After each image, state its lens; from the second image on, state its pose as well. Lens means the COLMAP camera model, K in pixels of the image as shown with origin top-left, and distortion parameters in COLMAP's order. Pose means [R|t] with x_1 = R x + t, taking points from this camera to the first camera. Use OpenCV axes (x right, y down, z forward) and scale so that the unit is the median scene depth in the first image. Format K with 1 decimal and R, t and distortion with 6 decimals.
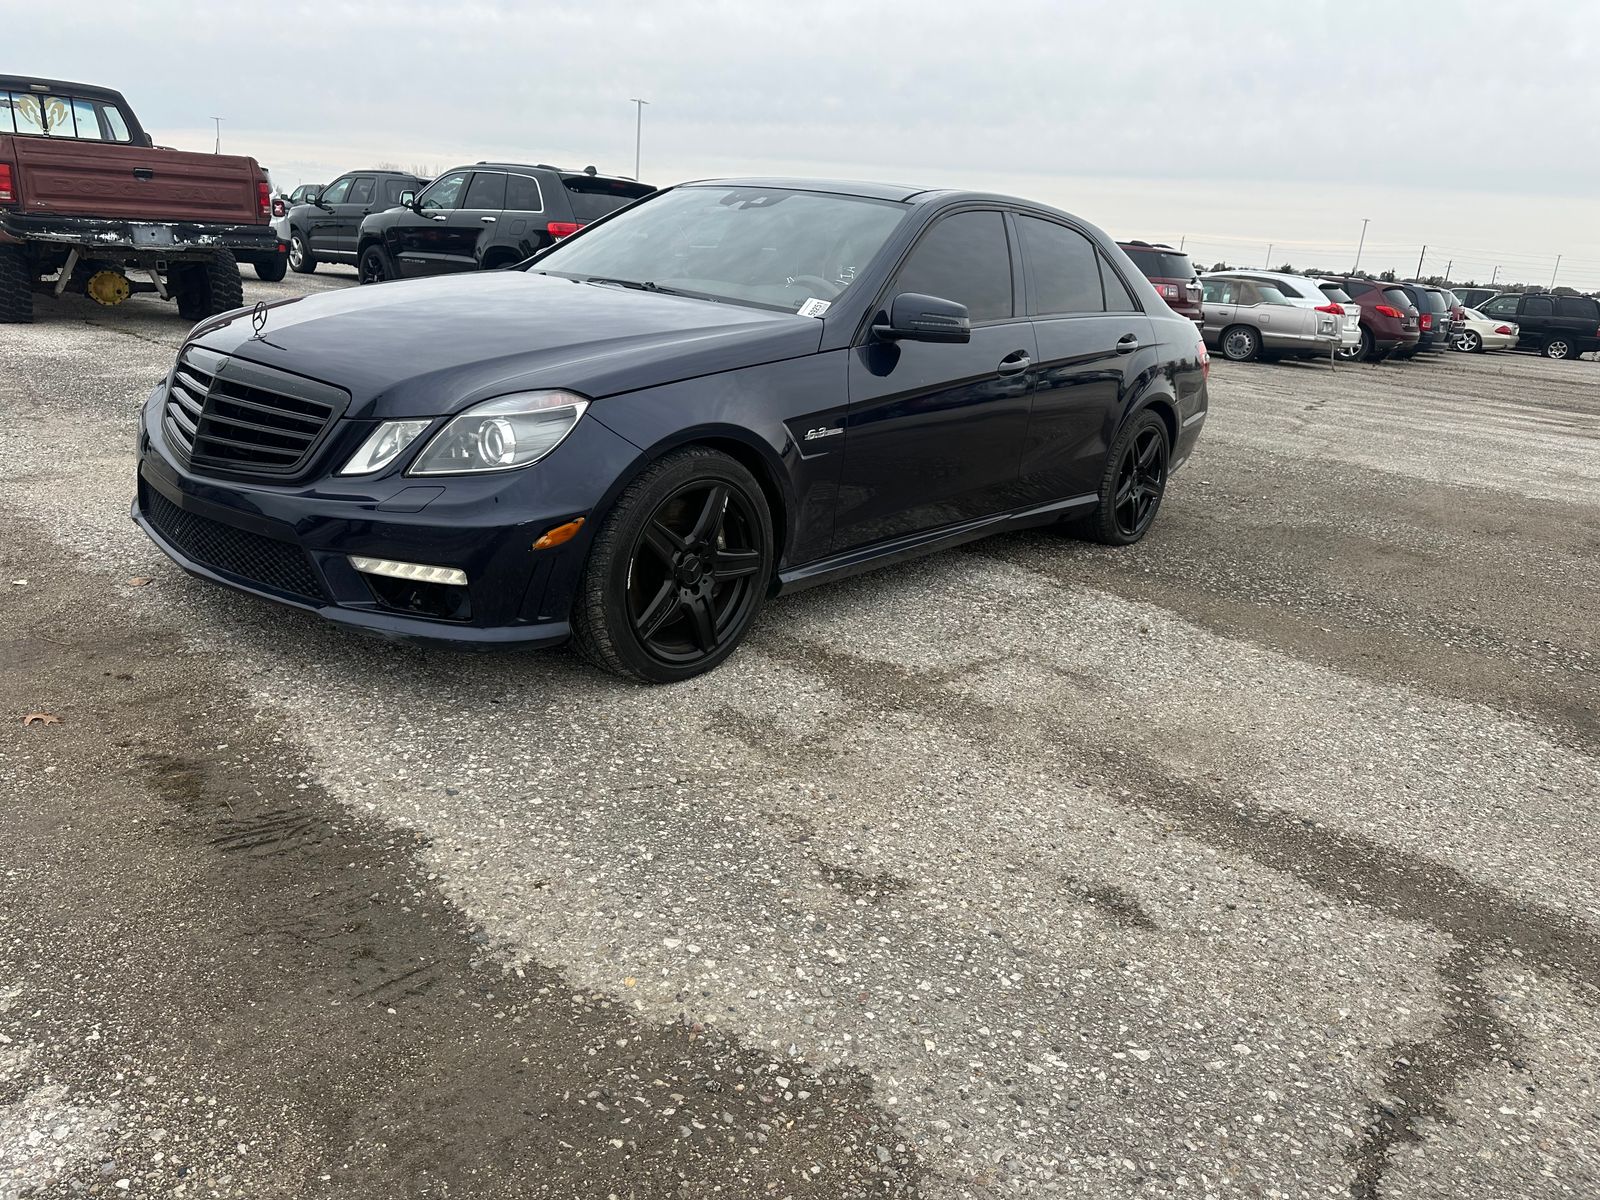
lens RADIAL K [[1136.9, 0, 800.3], [0, 1136.9, 590.5], [0, 0, 1]] dist [0.037009, -0.041639]
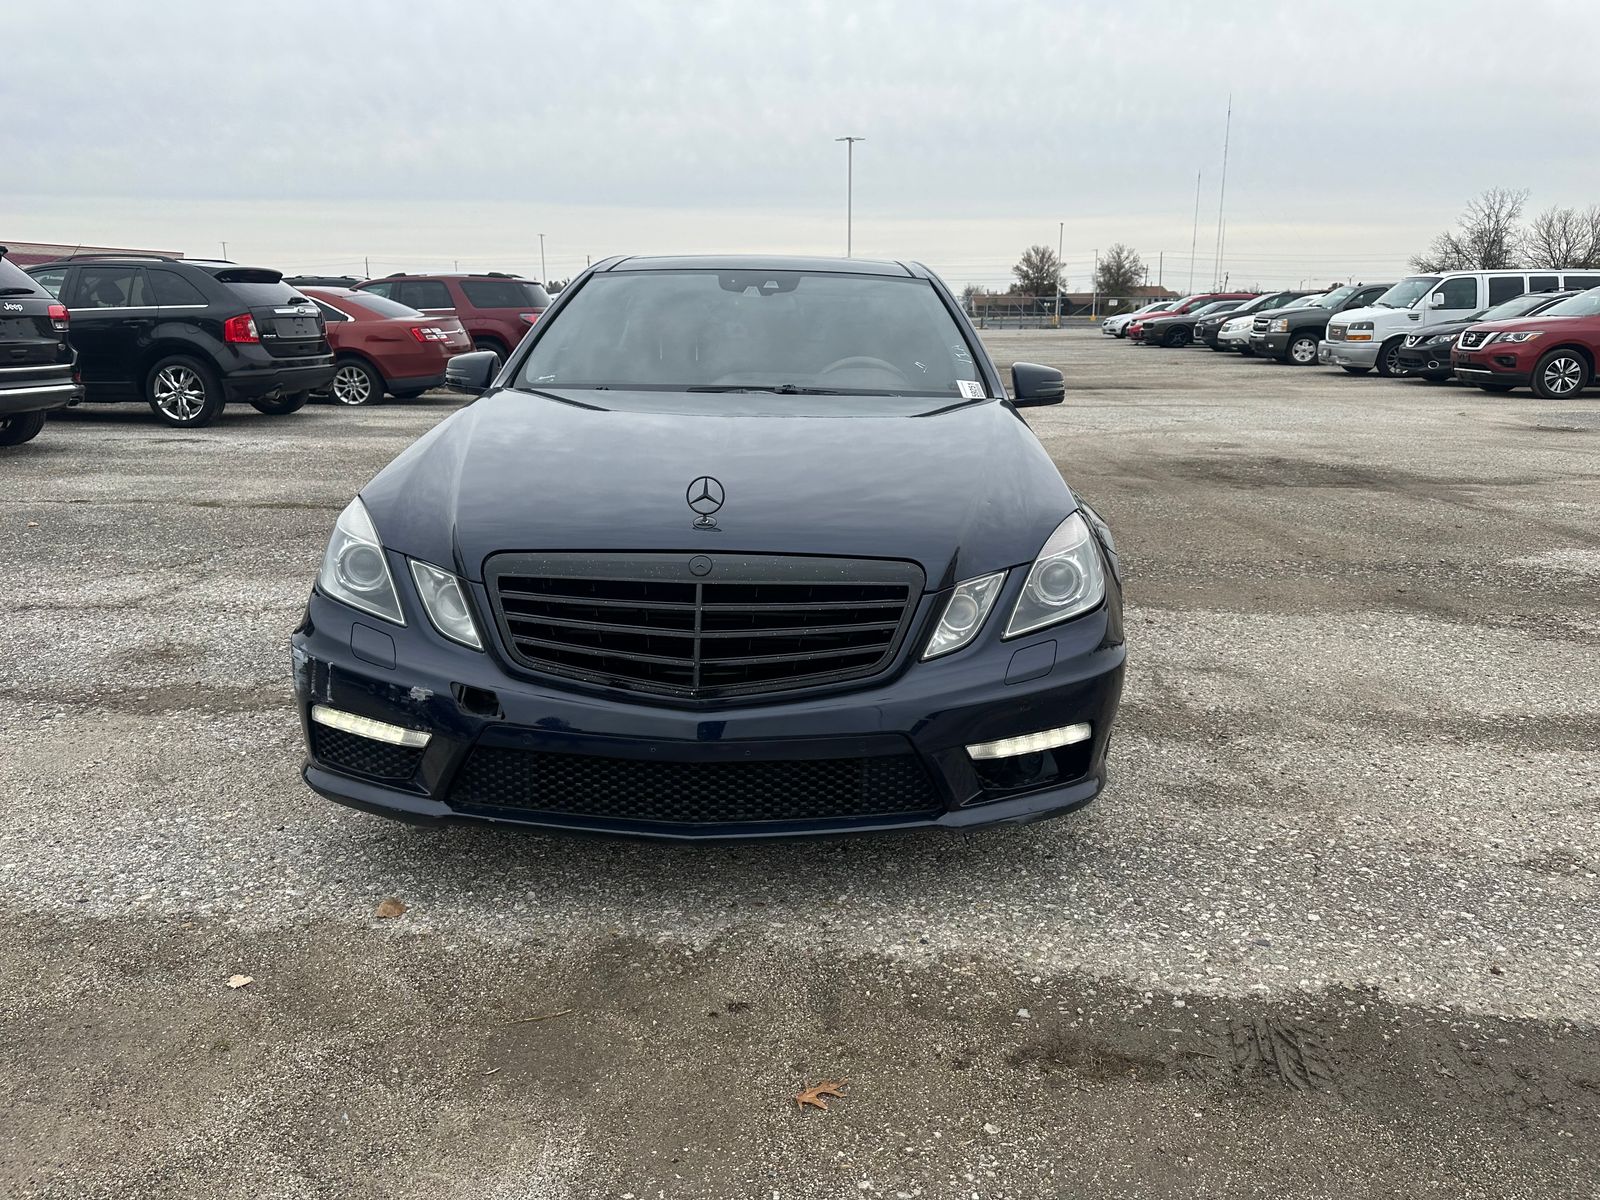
lens RADIAL K [[1136.9, 0, 800.3], [0, 1136.9, 590.5], [0, 0, 1]] dist [0.037009, -0.041639]
pose [[0.776377, -0.228213, 0.587501, -0.963191], [0.236906, 0.969454, 0.063512, -0.227929], [-0.584050, 0.089873, 0.806727, 0.375096]]
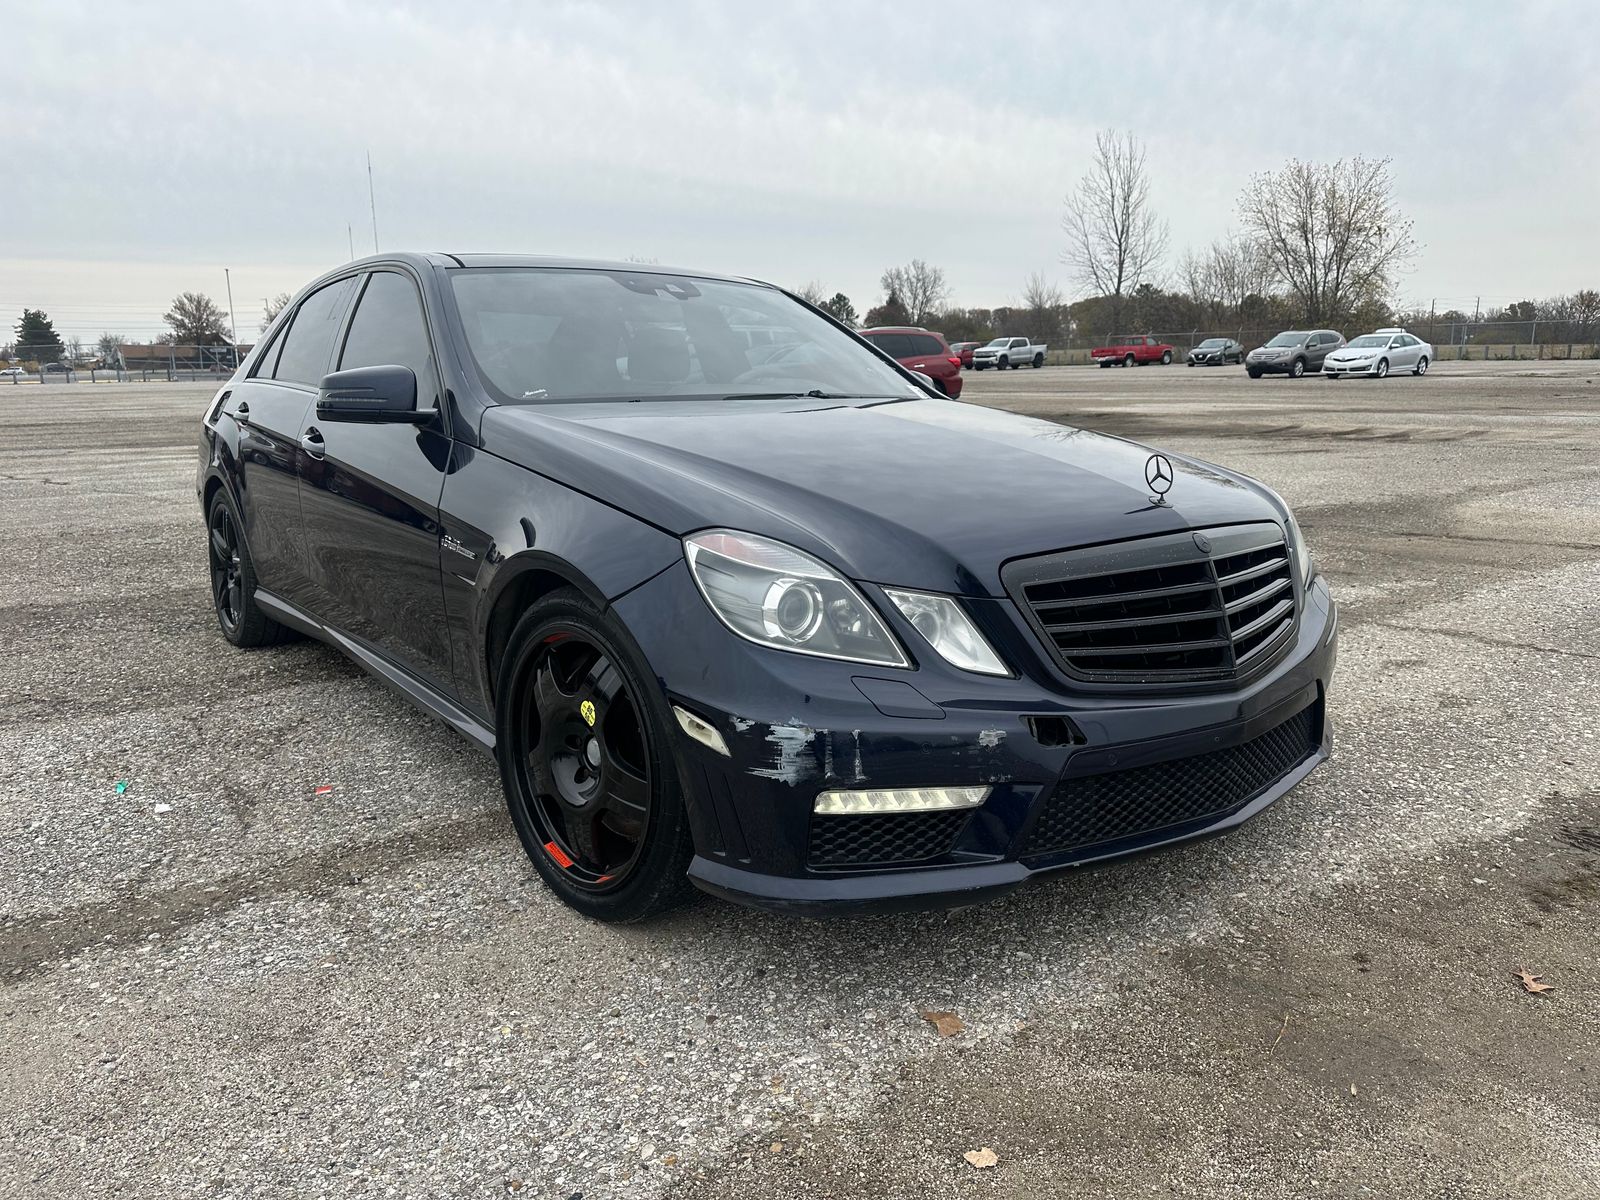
lens RADIAL K [[1136.9, 0, 800.3], [0, 1136.9, 590.5], [0, 0, 1]] dist [0.037009, -0.041639]
pose [[0.196878, -0.271716, 0.942024, -1.357619], [0.294327, 0.932892, 0.207568, -0.430502], [-0.935206, 0.236398, 0.263639, 1.133283]]
